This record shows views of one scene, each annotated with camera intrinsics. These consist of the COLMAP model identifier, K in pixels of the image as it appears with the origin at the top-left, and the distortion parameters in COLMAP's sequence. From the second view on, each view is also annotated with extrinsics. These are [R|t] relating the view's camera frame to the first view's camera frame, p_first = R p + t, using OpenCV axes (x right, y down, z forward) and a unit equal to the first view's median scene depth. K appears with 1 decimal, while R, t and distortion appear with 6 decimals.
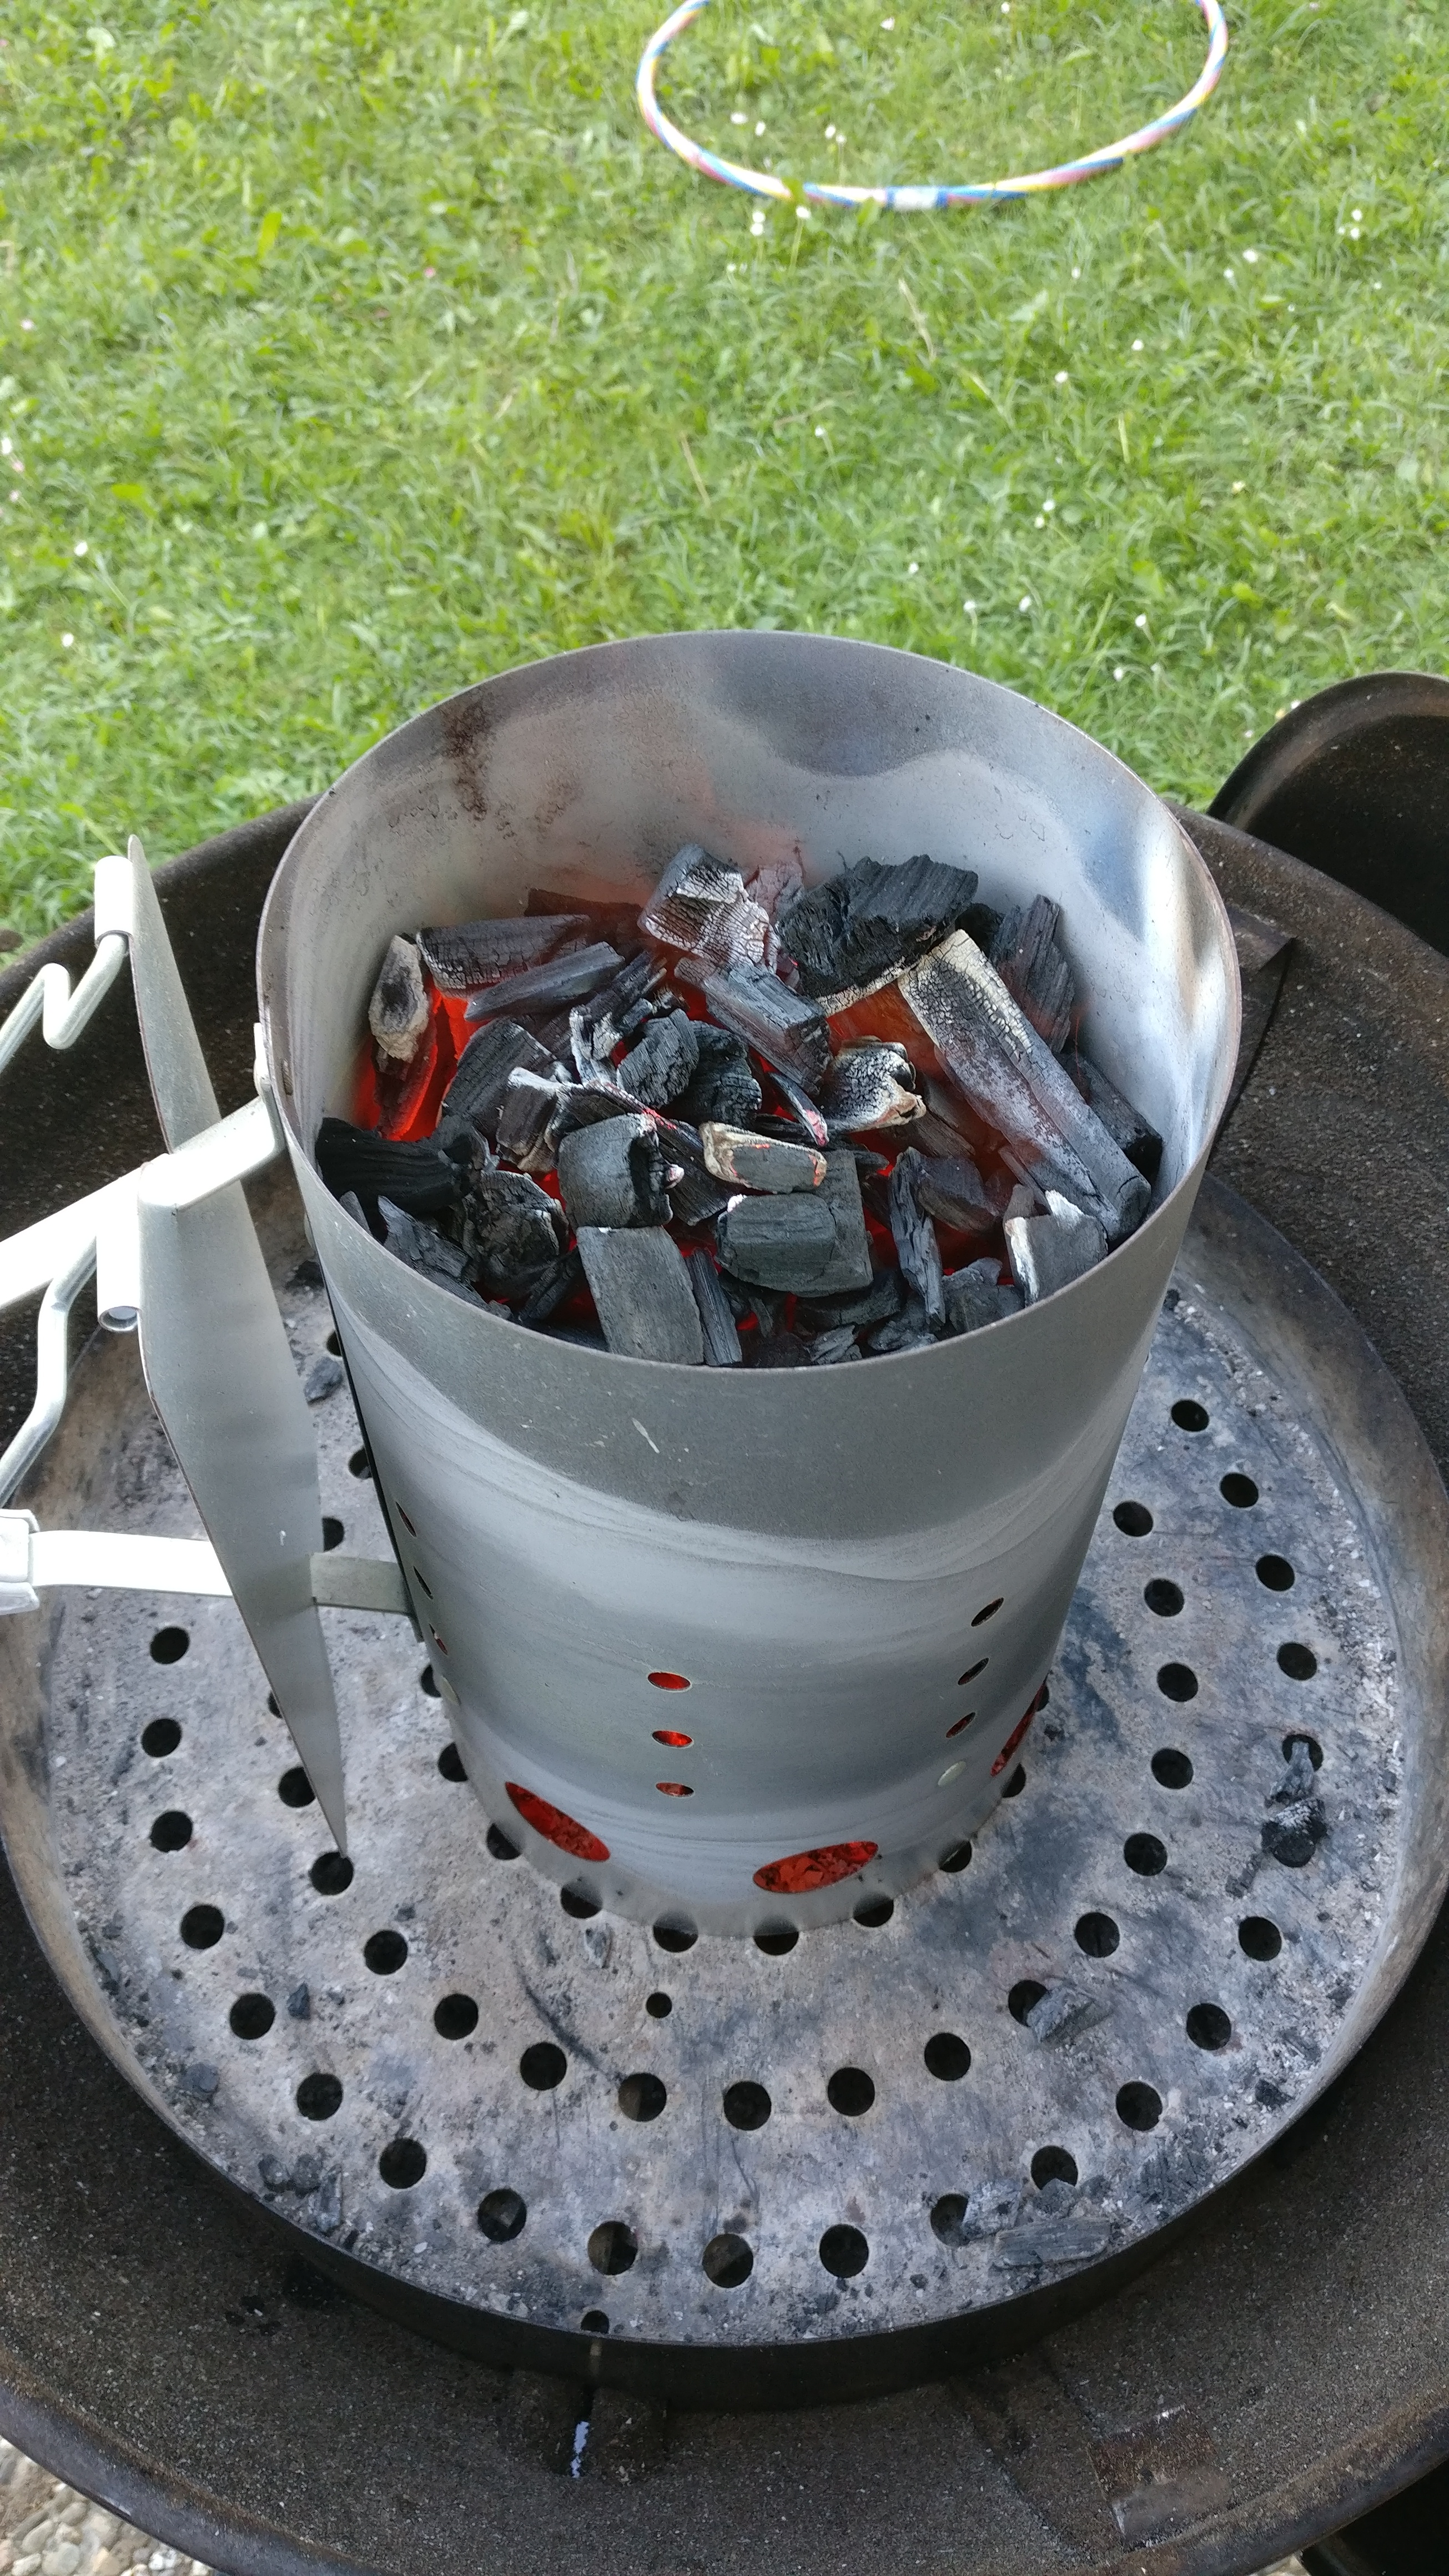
lens RADIAL K [[2056.9, 0, 703.6], [0, 2056.9, 1307.5], [0, 0, 1]] dist [0.002182, 0.041585]
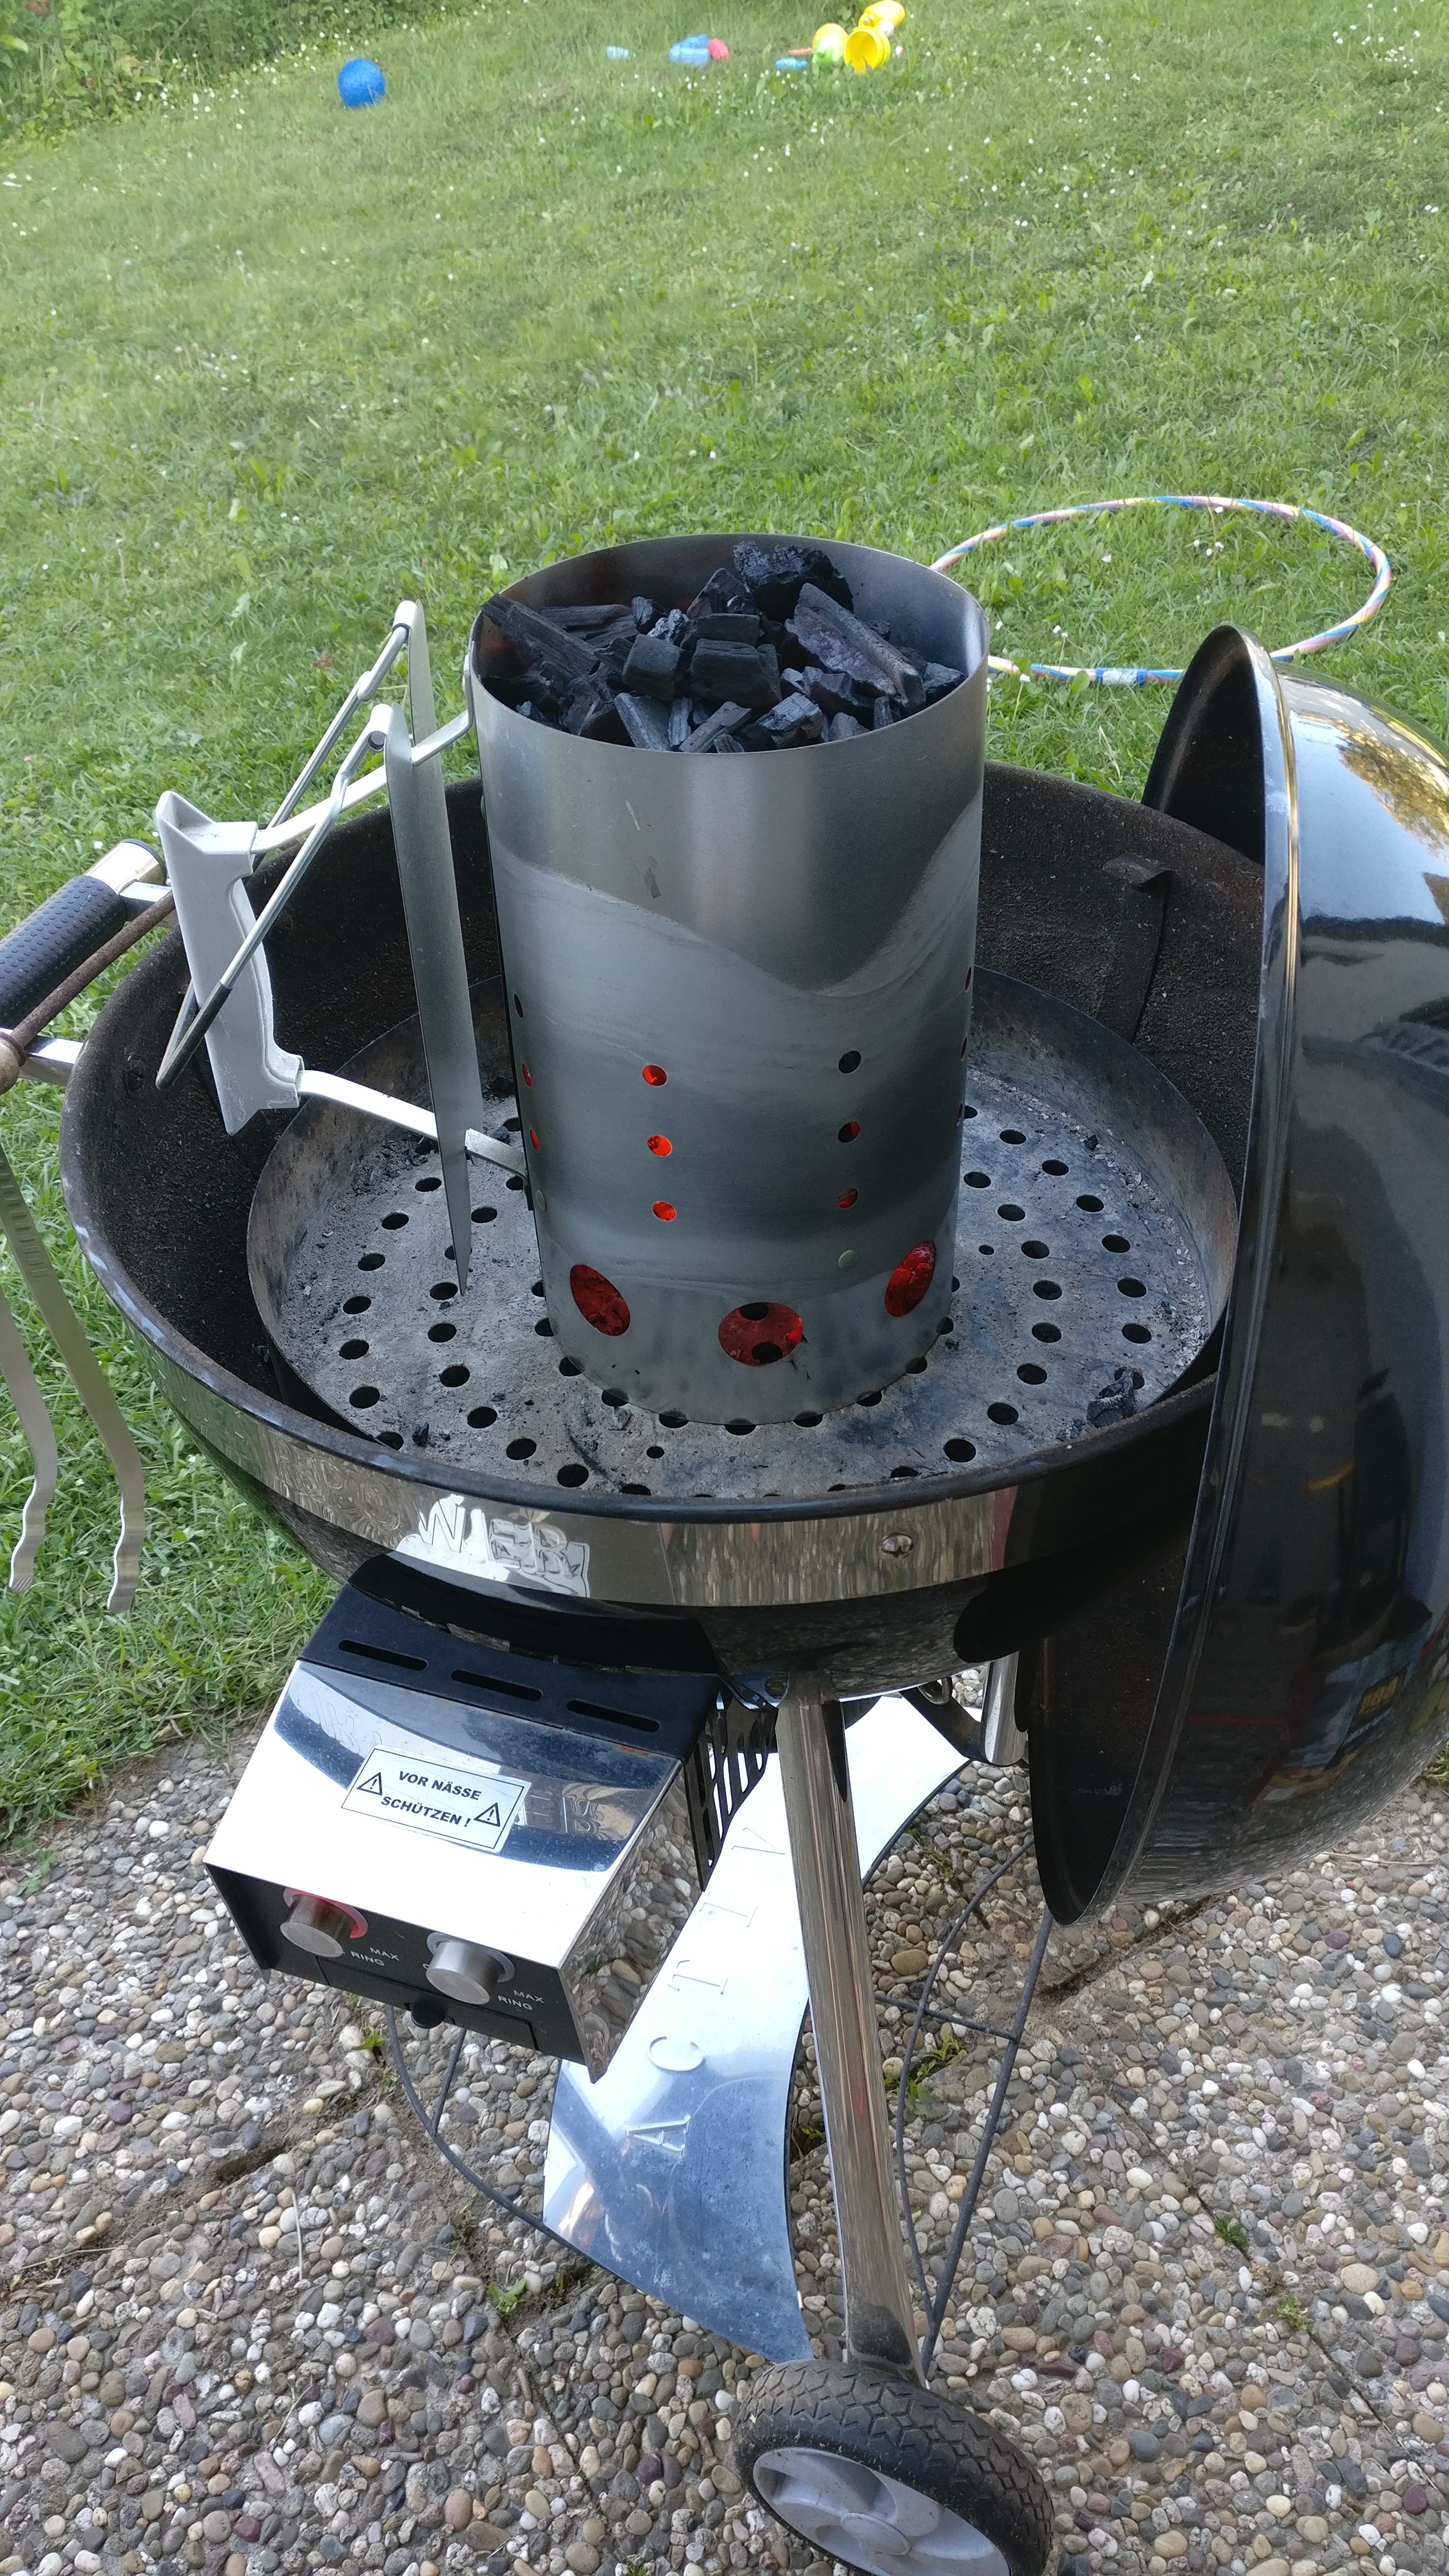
lens RADIAL K [[2056.9, 0, 691.5], [0, 2056.9, 1360.5], [0, 0, 1]] dist [0.002182, 0.041585]
pose [[0.986627, 0.087000, -0.137834, 0.062850], [-0.116661, 0.967492, -0.224389, 0.186987], [0.113832, 0.237468, 0.964703, -0.137321]]
